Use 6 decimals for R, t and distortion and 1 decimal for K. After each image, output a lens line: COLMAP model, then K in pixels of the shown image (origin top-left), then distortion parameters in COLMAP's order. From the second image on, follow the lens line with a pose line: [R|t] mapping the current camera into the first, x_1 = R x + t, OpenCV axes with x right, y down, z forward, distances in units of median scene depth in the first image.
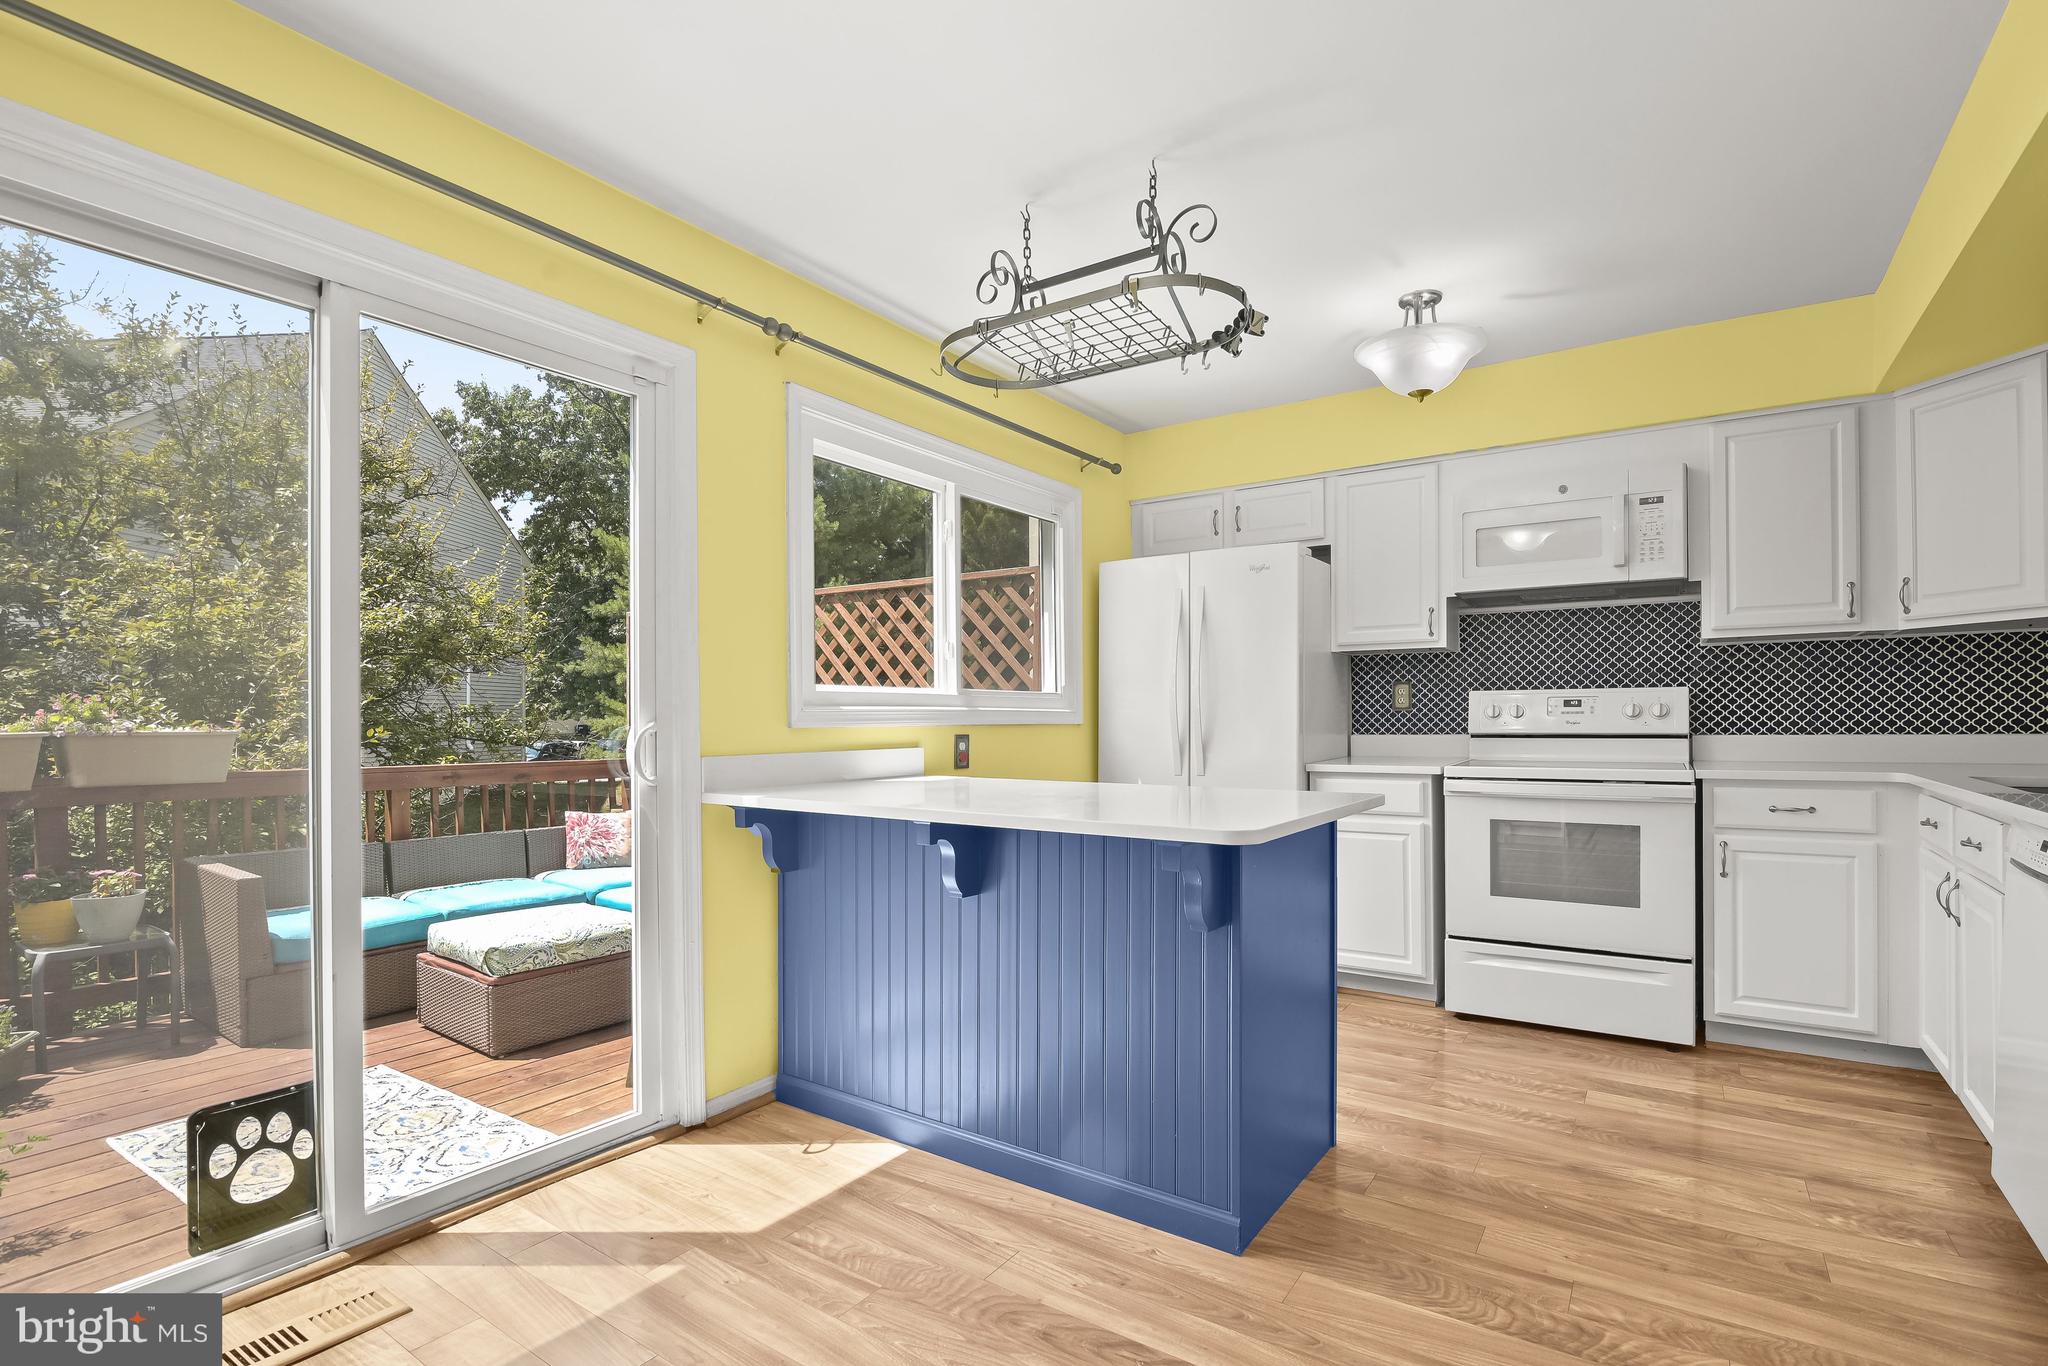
lens RADIAL K [[966.5, 0, 1014.0], [0, 966.5, 747.8], [0, 0, 1]] dist [-0.016887, -0.000381]
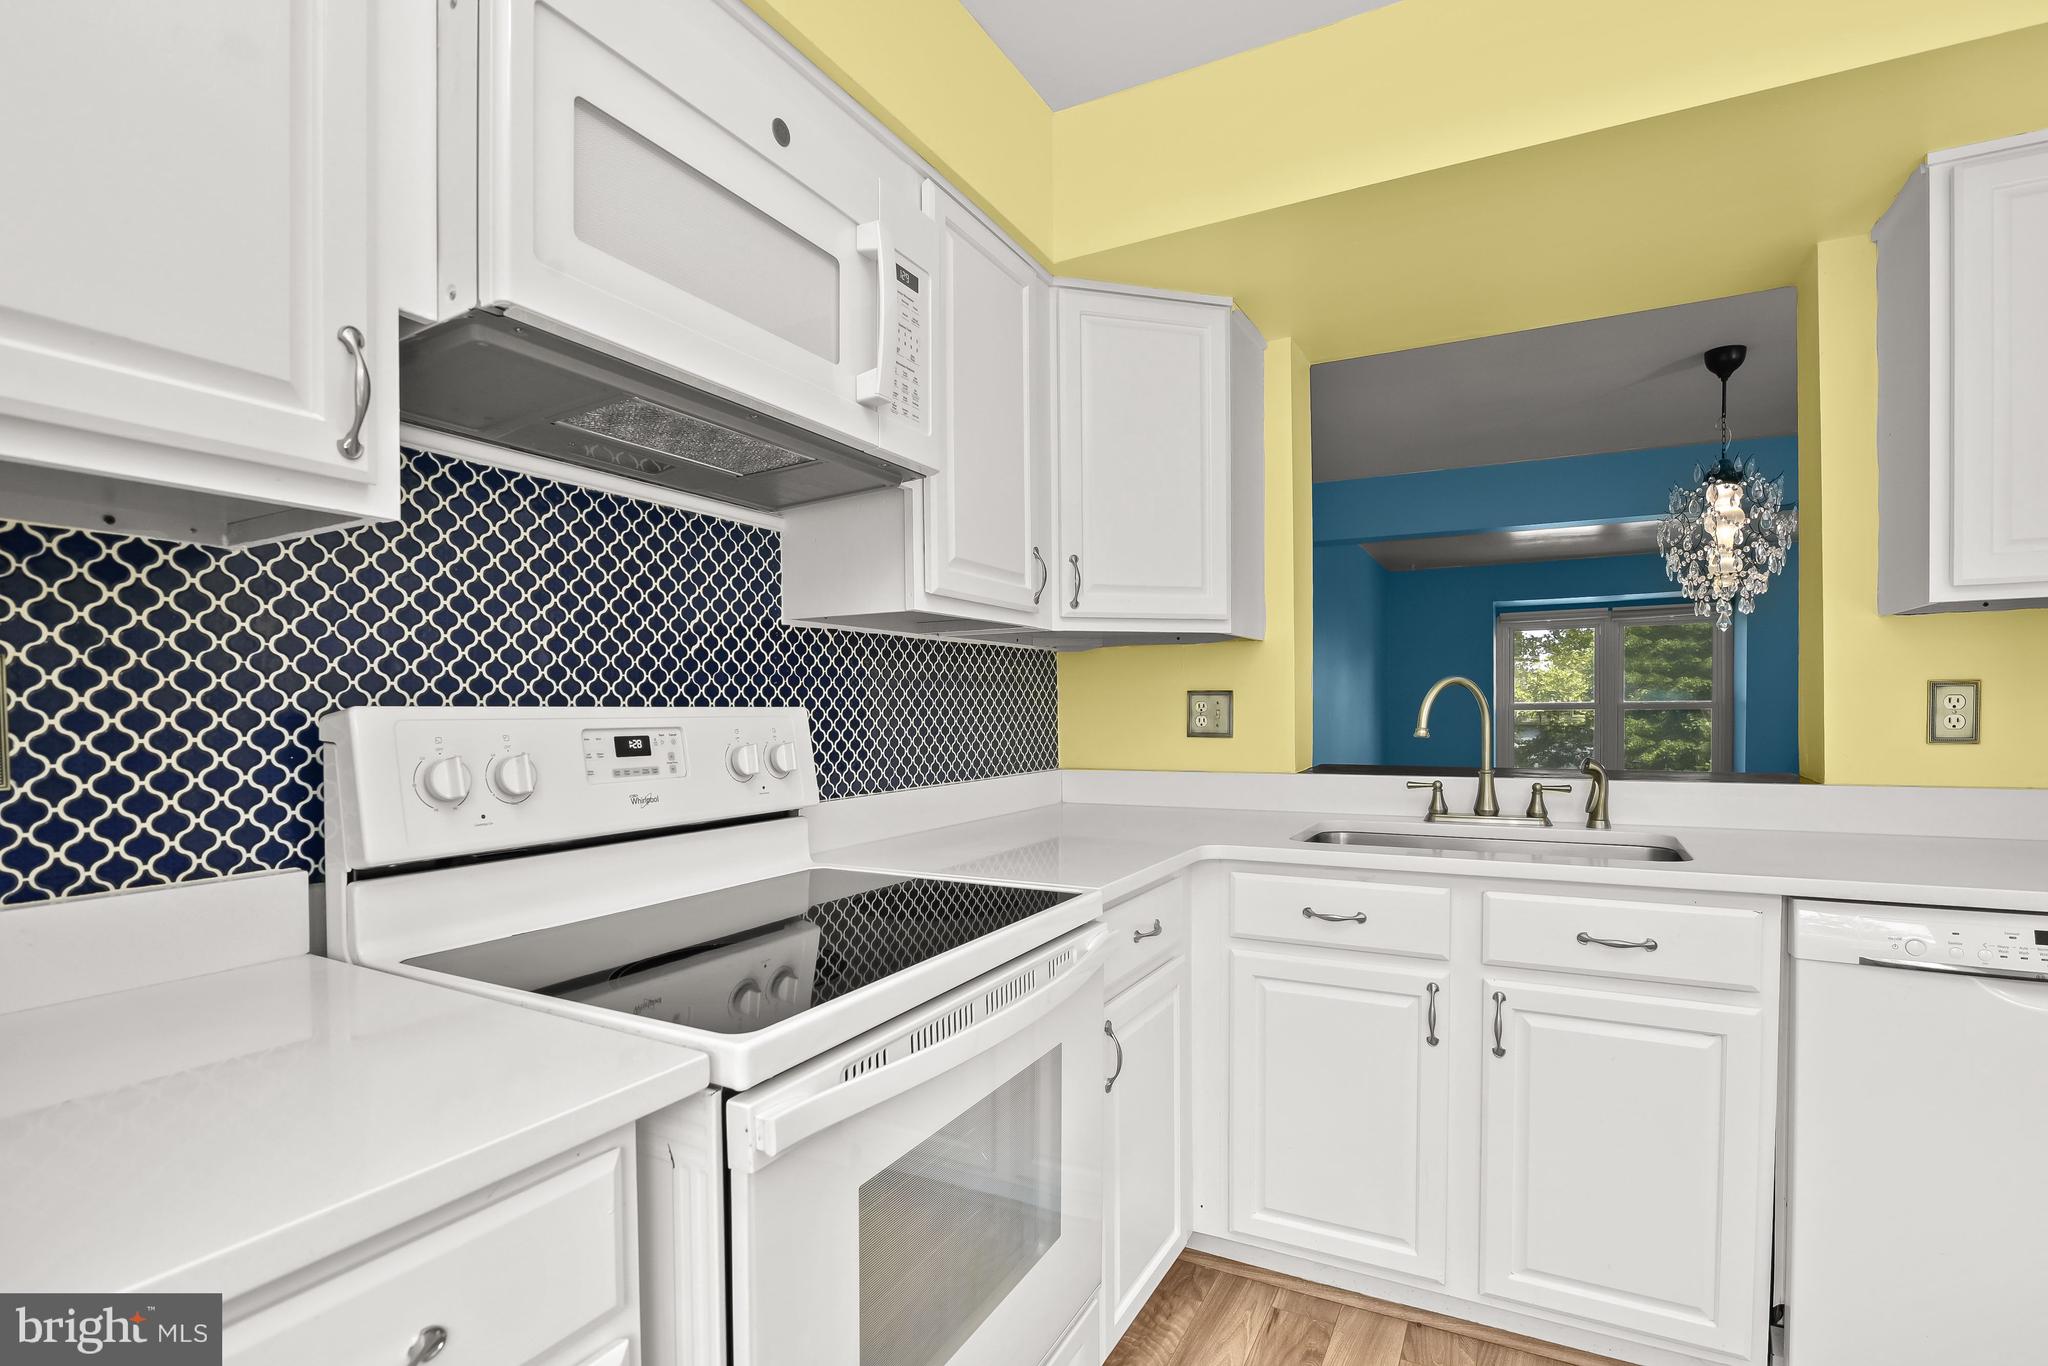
lens RADIAL K [[966.5, 0, 1024.7], [0, 966.5, 723.6], [0, 0, 1]] dist [-0.016887, -0.000381]
pose [[-0.118200, -0.000801, 0.992990, 0.215857], [0.041123, 0.999138, 0.005701, -0.054634], [-0.992138, 0.041508, -0.118065, 0.963510]]
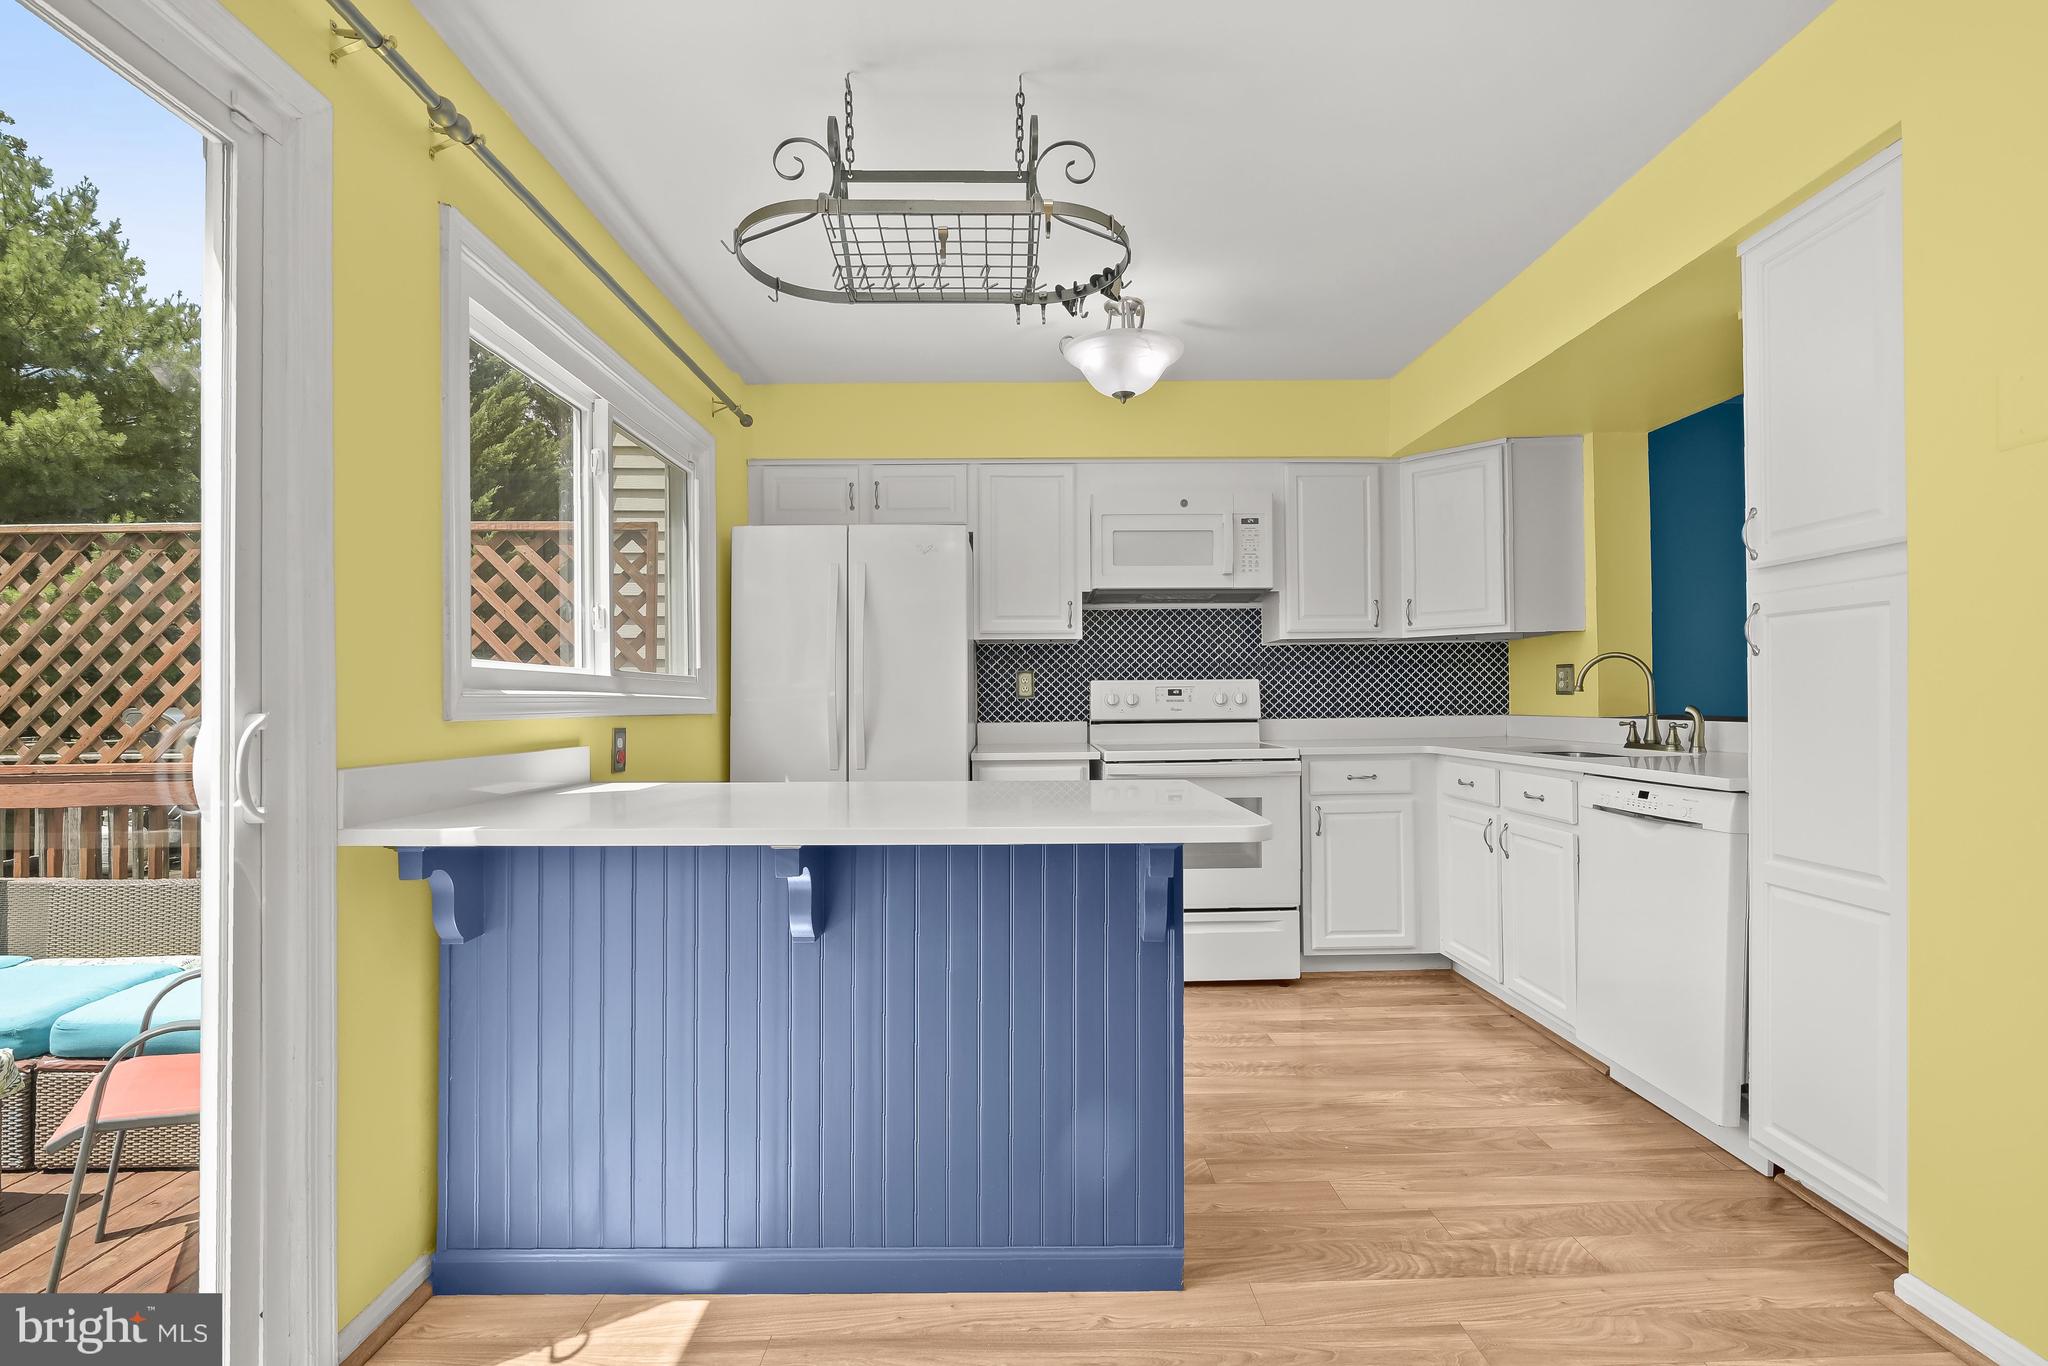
lens RADIAL K [[966.5, 0, 1027.6], [0, 966.5, 715.6], [0, 0, 1]] dist [-0.016887, -0.000381]
pose [[0.810867, -0.007641, 0.585180, -0.243799], [0.020847, 0.999657, -0.015835, -0.004994], [-0.584859, 0.025039, 0.810749, 0.192355]]
